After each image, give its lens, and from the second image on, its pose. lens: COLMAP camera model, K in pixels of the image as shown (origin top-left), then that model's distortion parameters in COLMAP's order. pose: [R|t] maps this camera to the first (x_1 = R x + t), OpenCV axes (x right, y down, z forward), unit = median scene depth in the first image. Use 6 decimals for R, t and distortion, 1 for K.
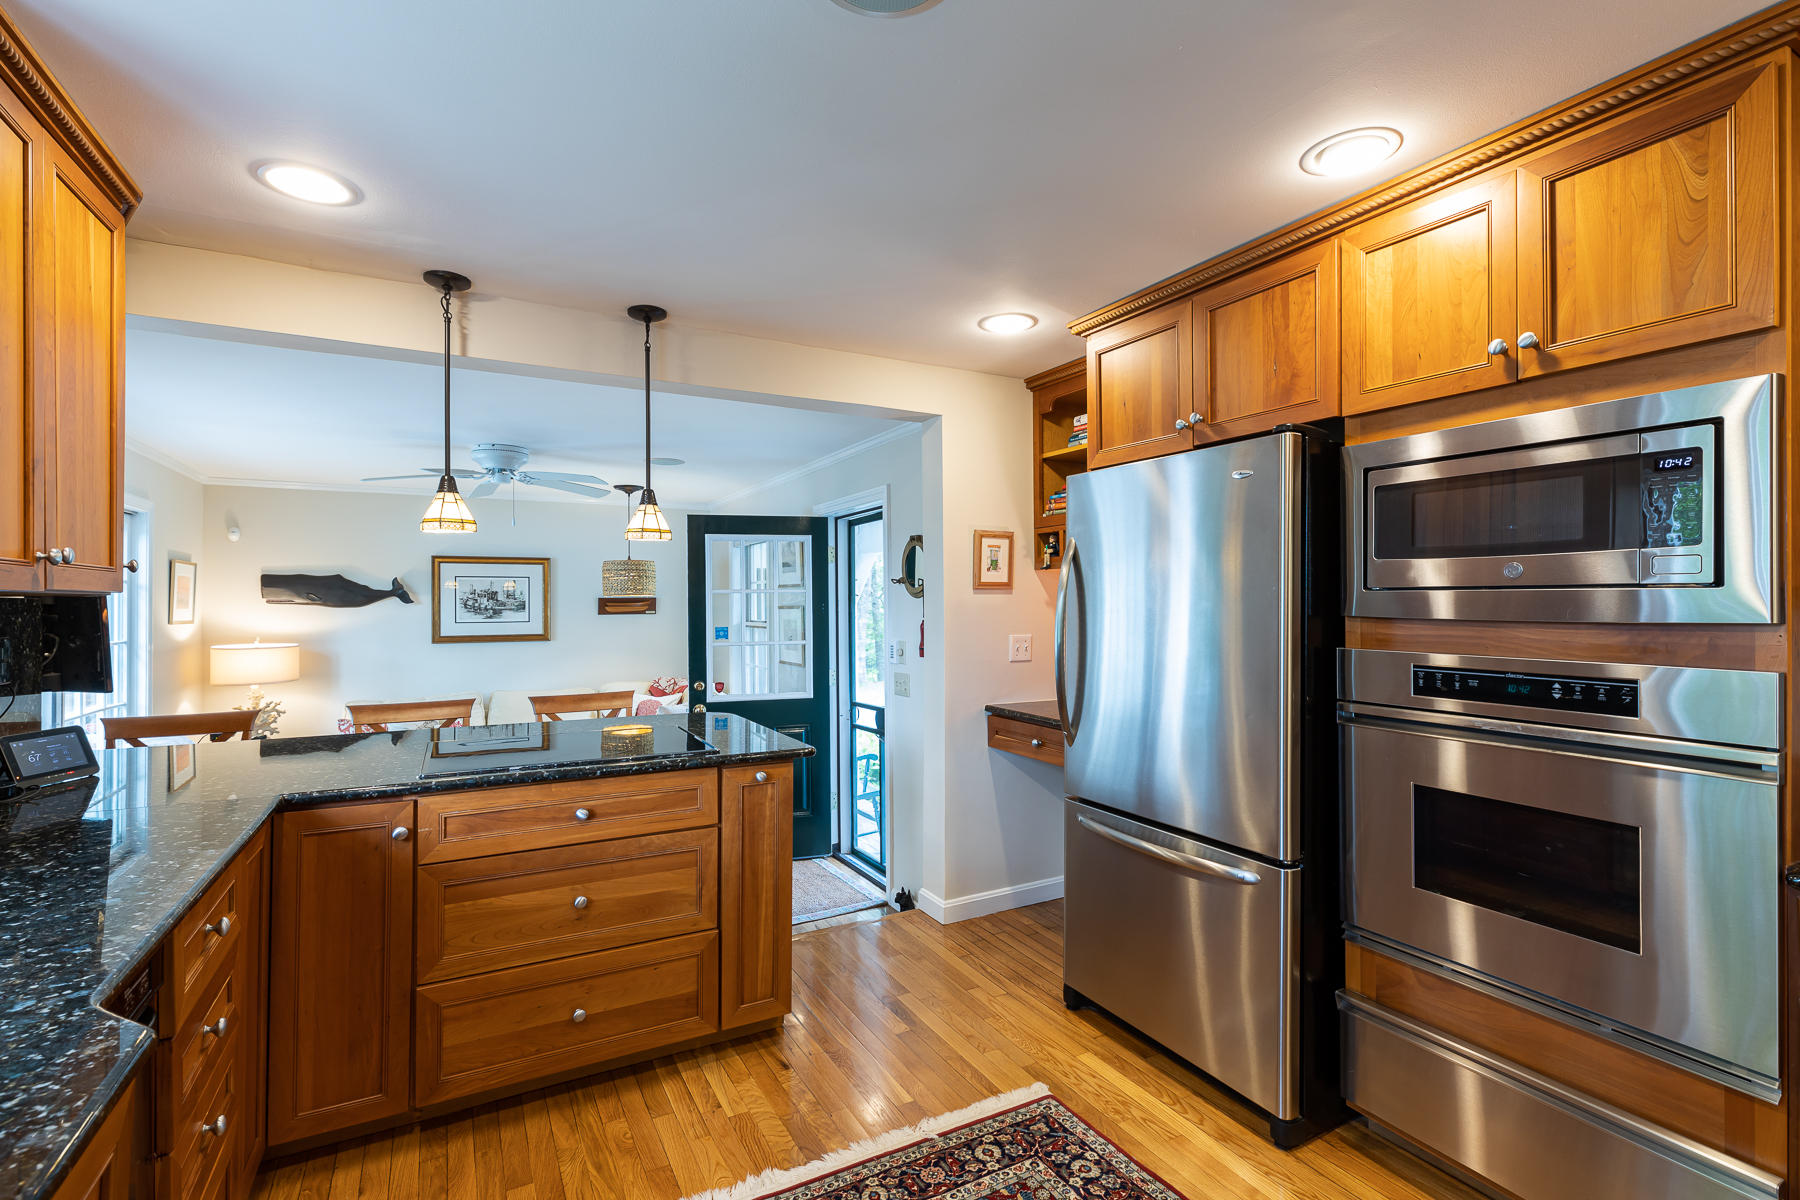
lens RADIAL K [[807.9, 0, 901.7], [0, 807.9, 598.3], [0, 0, 1]] dist [0.002752, 0.000979]
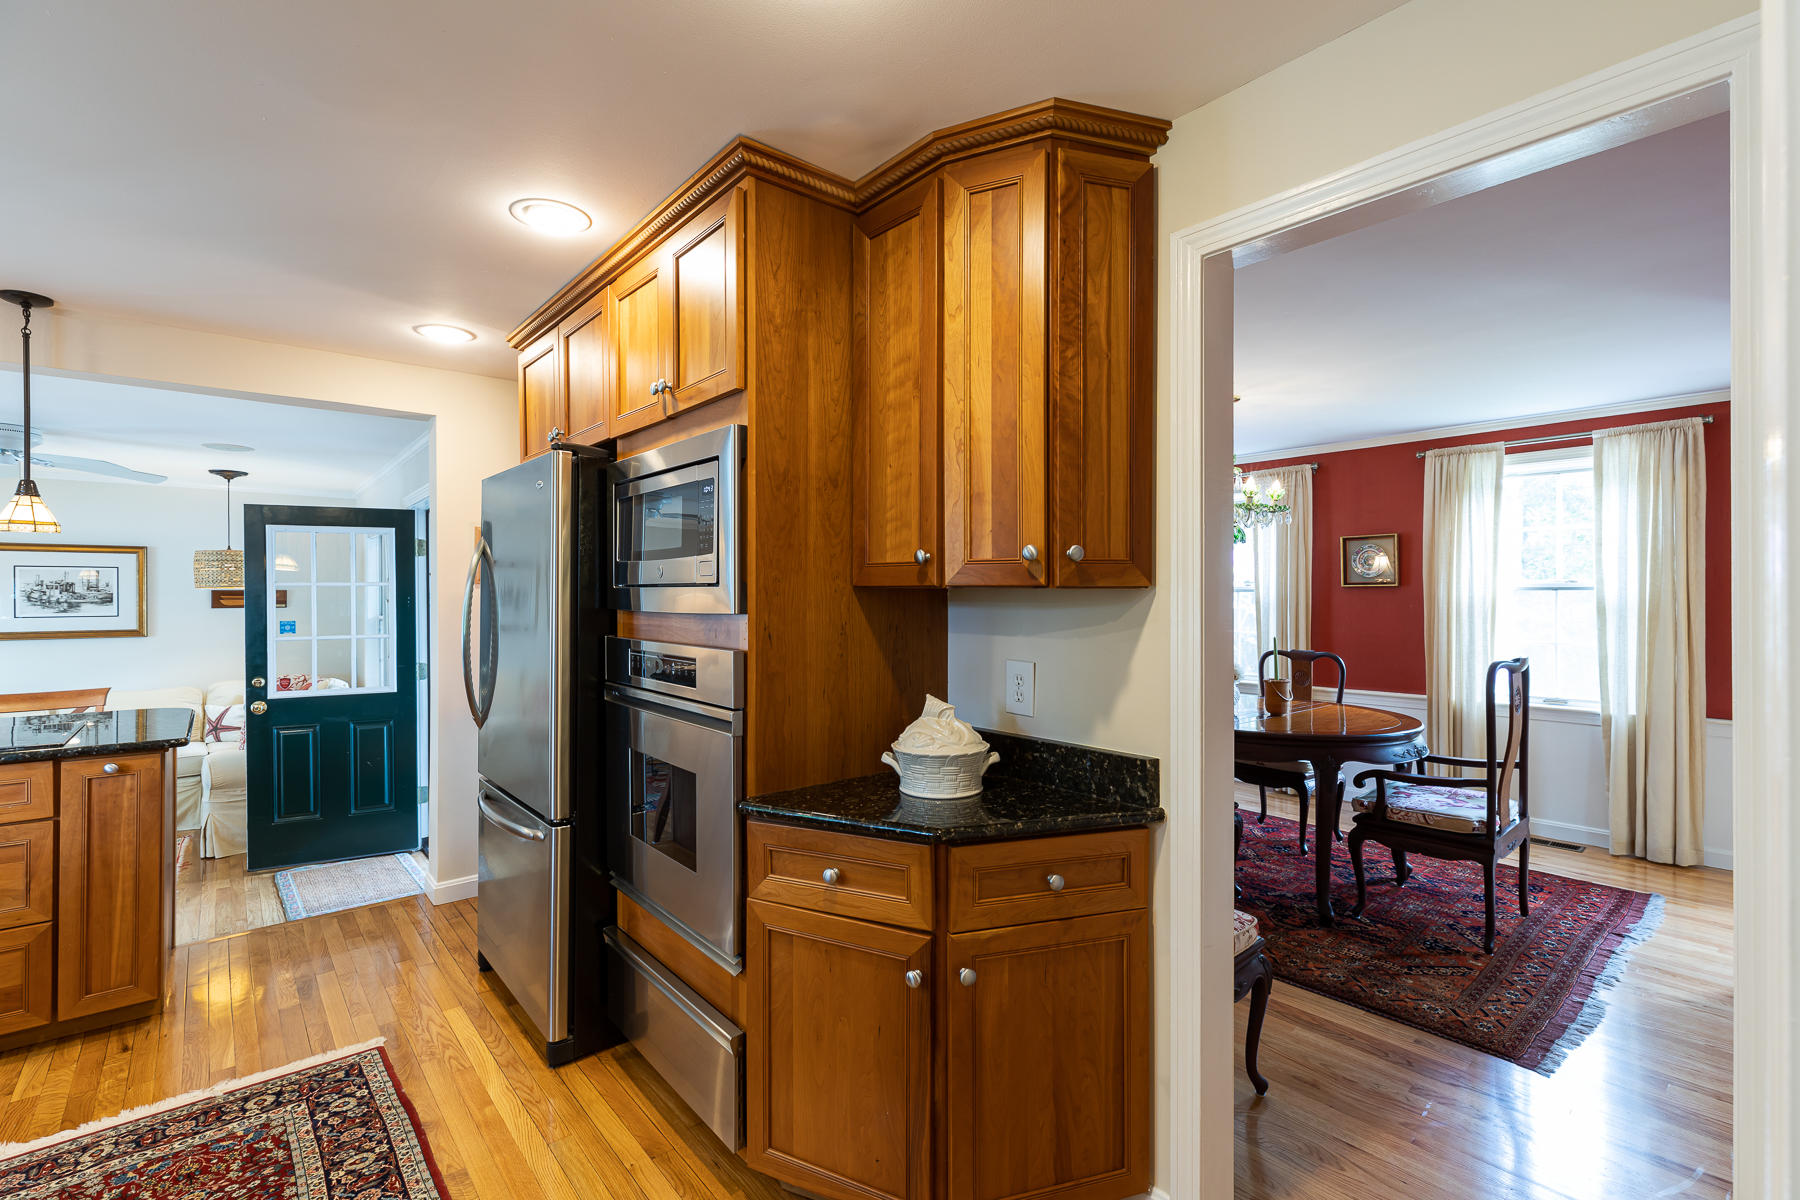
lens RADIAL K [[807.9, 0, 873.7], [0, 807.9, 597.1], [0, 0, 1]] dist [0.002752, 0.000979]
pose [[0.980980, 0.001090, 0.194104, 0.441885], [-0.002537, 0.999971, 0.007207, -0.002807], [-0.194090, -0.007563, 0.980955, -0.141501]]
